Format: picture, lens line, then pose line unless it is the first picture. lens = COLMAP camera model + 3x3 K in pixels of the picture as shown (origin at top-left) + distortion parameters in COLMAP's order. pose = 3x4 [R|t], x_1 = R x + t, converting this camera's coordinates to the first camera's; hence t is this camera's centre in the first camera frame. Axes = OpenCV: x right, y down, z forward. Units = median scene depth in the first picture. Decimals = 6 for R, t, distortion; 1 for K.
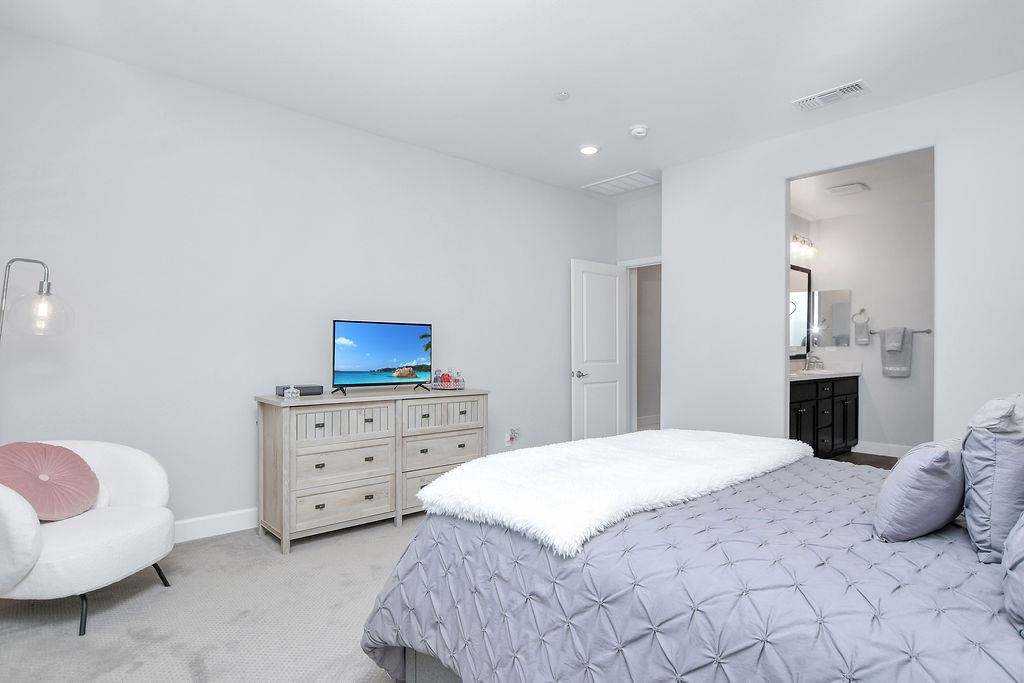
lens RADIAL K [[564.8, 0, 507.0], [0, 564.8, 346.9], [0, 0, 1]] dist [-0.011114, 0.002596]
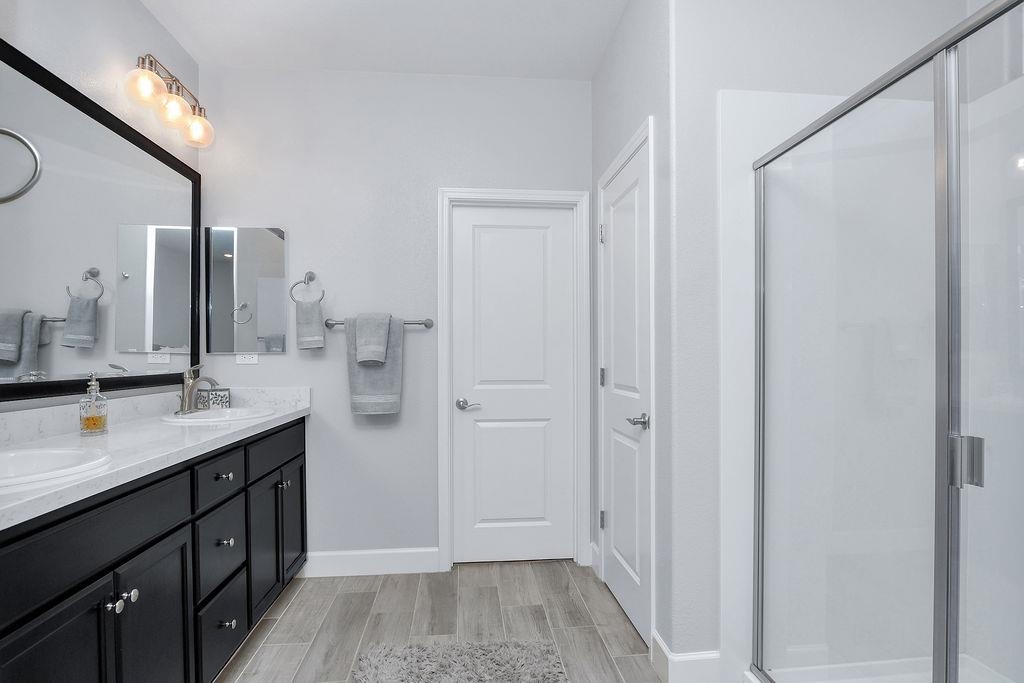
lens RADIAL K [[564.8, 0, 518.3], [0, 564.8, 370.8], [0, 0, 1]] dist [-0.011114, 0.002596]
pose [[0.590766, -0.023704, 0.806495, 0.360575], [0.004244, 0.999646, 0.026273, 0.001811], [-0.806832, -0.012099, 0.590657, 0.593144]]
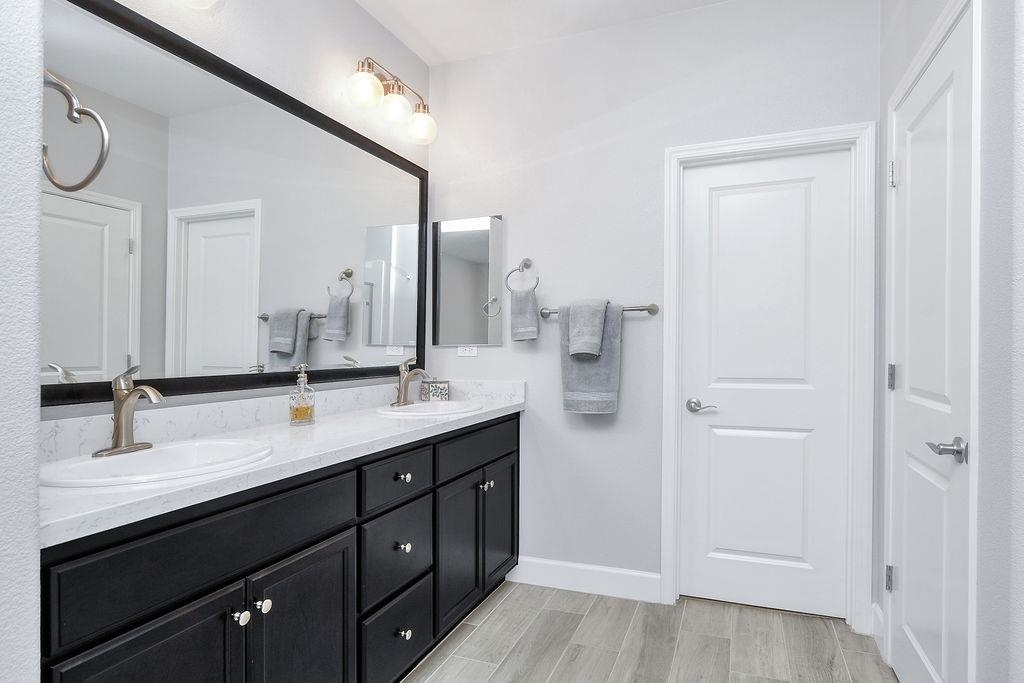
lens RADIAL K [[564.8, 0, 517.9], [0, 564.8, 362.2], [0, 0, 1]] dist [-0.011114, 0.002596]
pose [[0.891941, -0.017557, 0.451811, 0.431637], [0.007123, 0.999667, 0.024784, 0.001163], [-0.452095, -0.018888, 0.891770, 0.617483]]
